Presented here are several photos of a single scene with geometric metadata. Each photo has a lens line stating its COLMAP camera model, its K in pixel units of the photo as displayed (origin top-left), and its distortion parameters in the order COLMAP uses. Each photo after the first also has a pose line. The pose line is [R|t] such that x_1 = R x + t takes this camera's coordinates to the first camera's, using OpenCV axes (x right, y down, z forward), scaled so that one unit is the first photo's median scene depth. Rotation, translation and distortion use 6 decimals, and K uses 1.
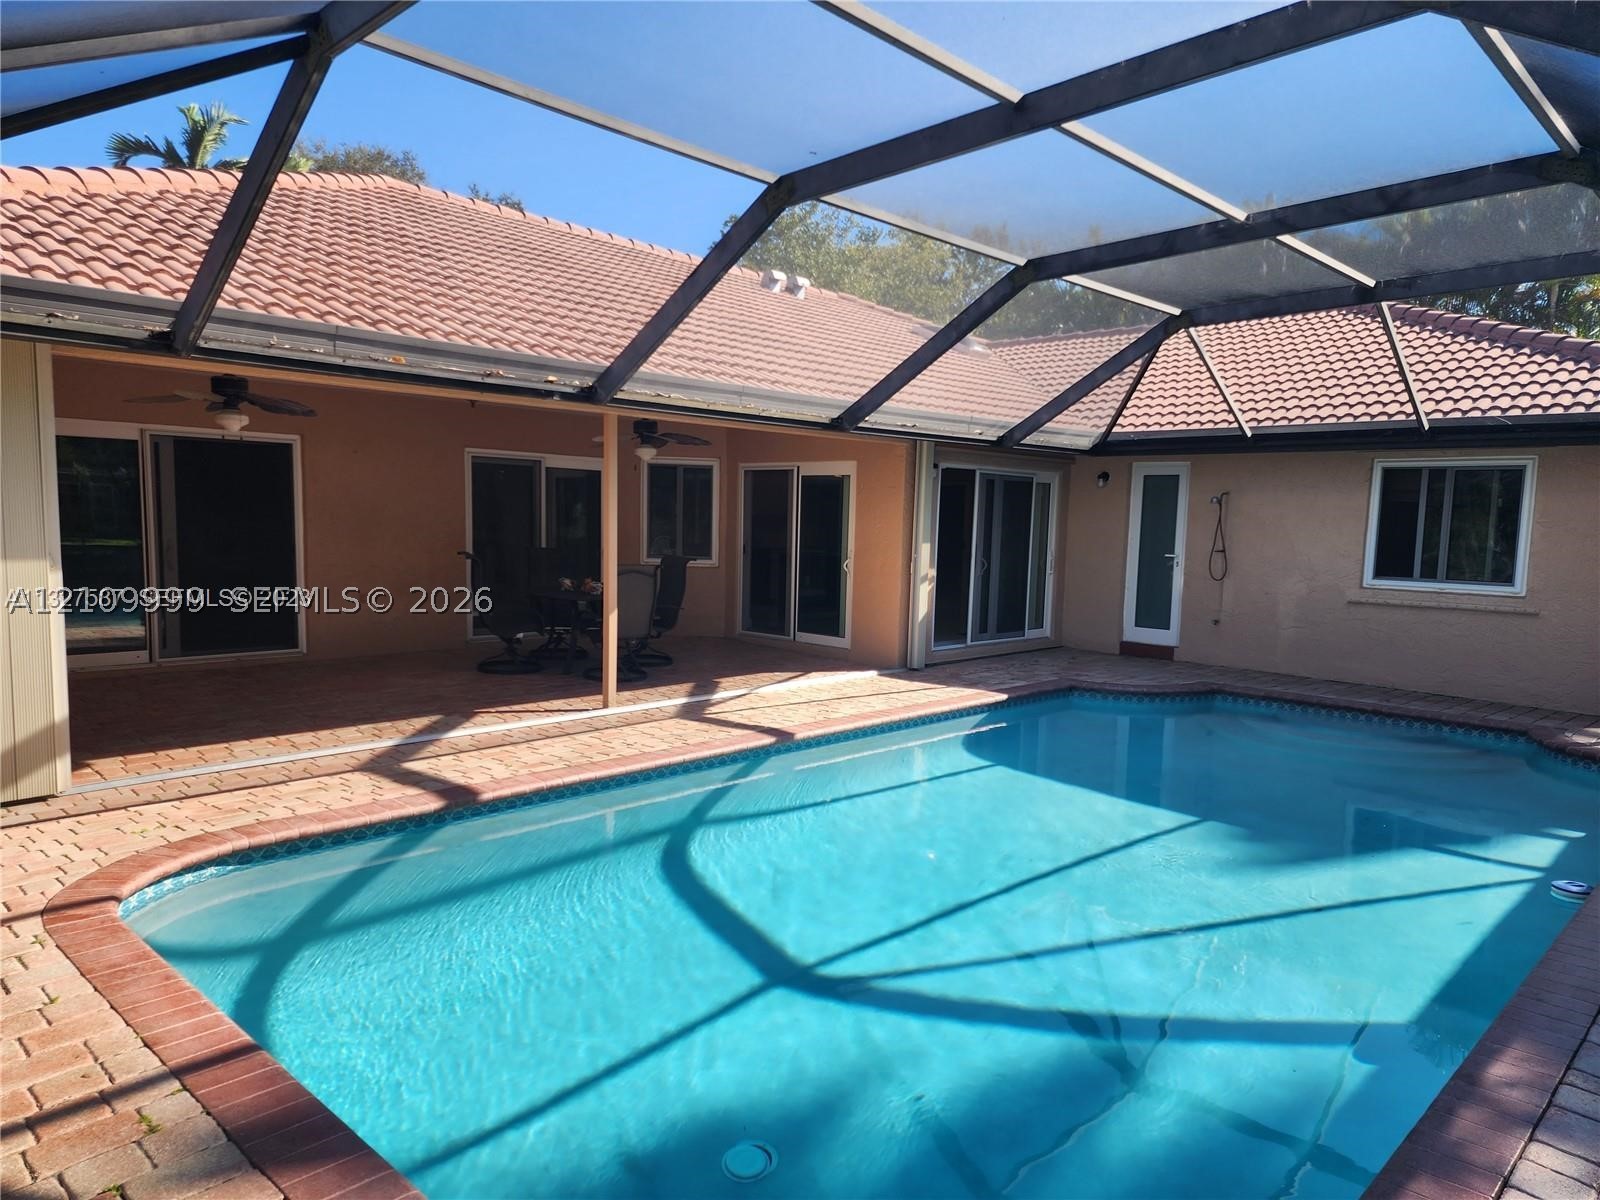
lens RADIAL K [[1068.2, 0, 803.6], [0, 1068.2, 613.1], [0, 0, 1]] dist [0.078825, -0.002031]
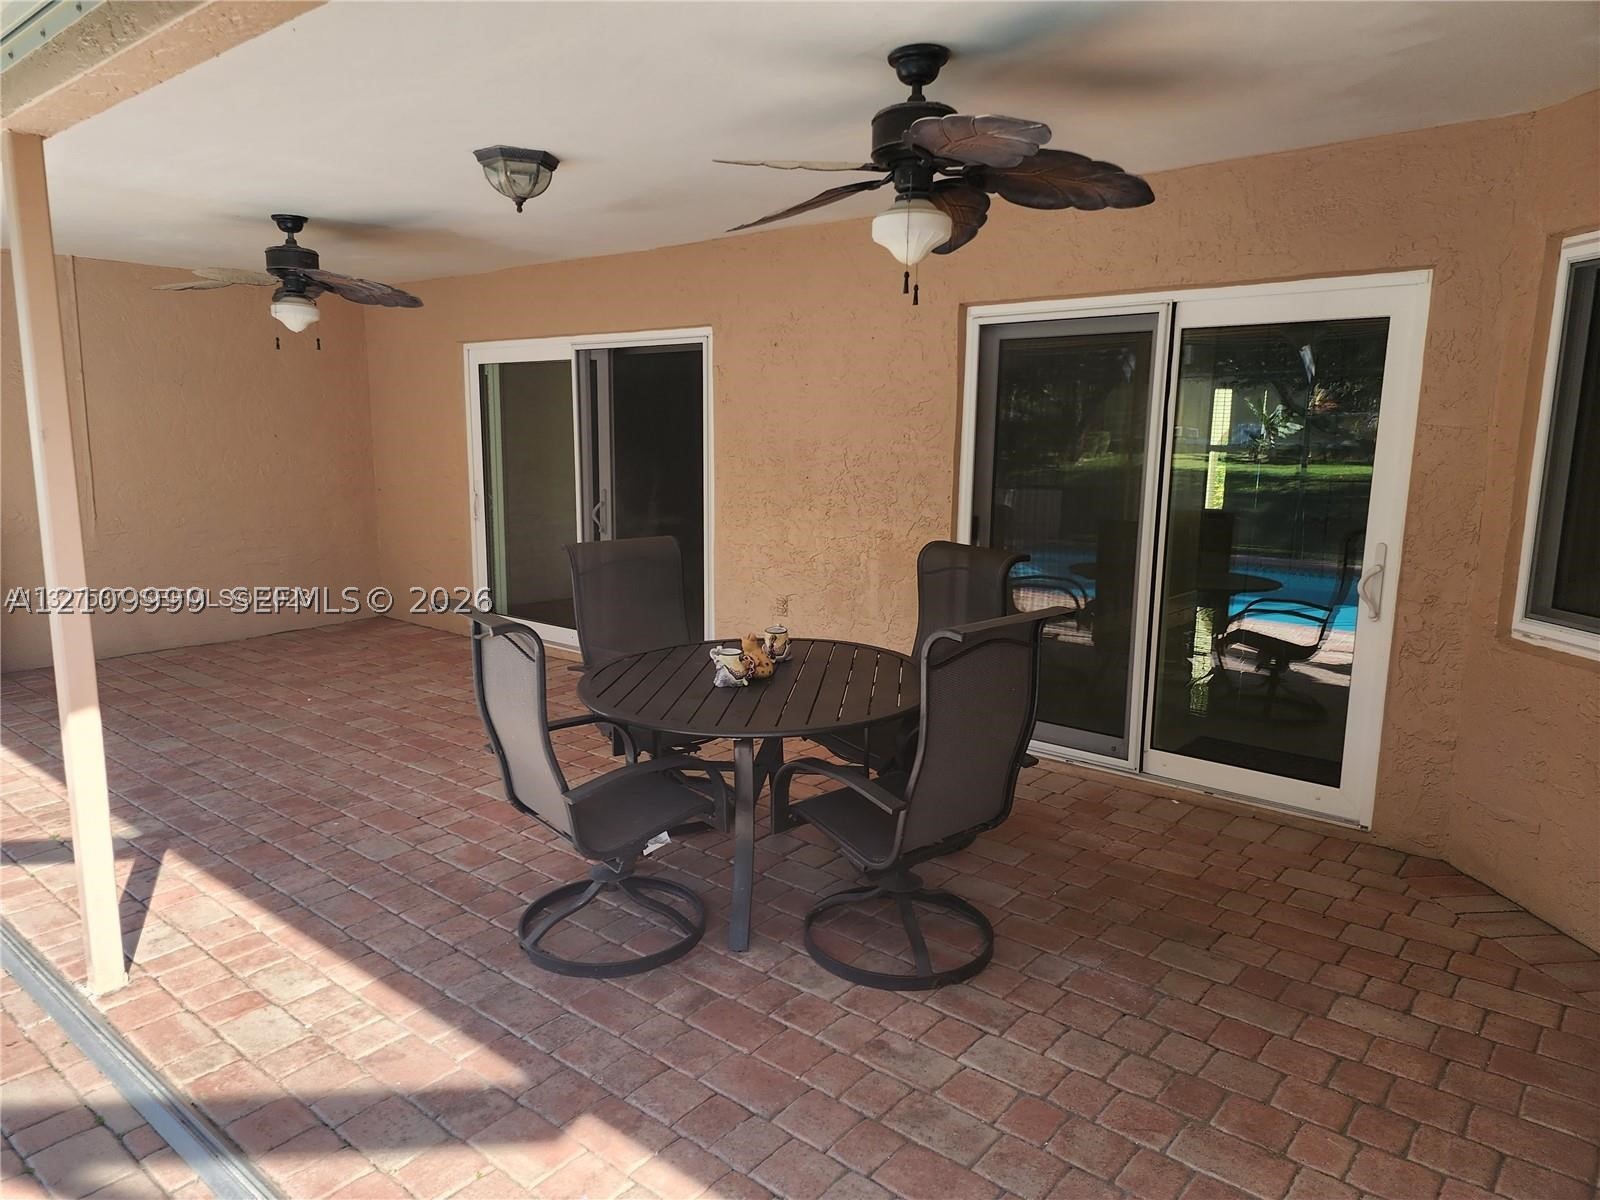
lens RADIAL K [[1068.2, 0, 803.6], [0, 1068.2, 613.1], [0, 0, 1]] dist [0.078825, -0.002031]
pose [[0.081819, 0.146948, -0.985755, 0.160451], [-0.101290, 0.985176, 0.138454, -0.100830], [0.991487, 0.088519, 0.095490, 1.071080]]
